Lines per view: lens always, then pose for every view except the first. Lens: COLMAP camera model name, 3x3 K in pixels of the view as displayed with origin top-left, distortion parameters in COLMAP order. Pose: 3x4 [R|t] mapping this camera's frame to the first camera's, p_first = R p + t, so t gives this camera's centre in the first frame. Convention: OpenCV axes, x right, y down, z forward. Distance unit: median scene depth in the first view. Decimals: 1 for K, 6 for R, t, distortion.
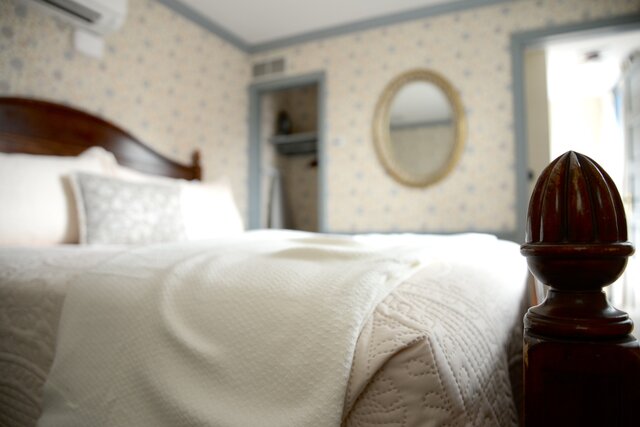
lens RADIAL K [[439.8, 0, 317.9], [0, 439.8, 207.4], [0, 0, 1]] dist [-0.085442, 0.030947]
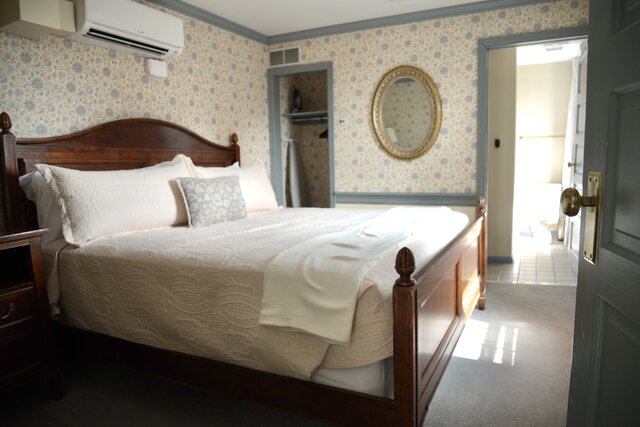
lens RADIAL K [[439.8, 0, 321.2], [0, 439.8, 218.7], [0, 0, 1]] dist [-0.085442, 0.030947]
pose [[0.999710, -0.023938, 0.002666, -0.028596], [0.023047, 0.982863, 0.182890, -0.115139], [-0.006998, -0.182776, 0.983130, -0.314482]]
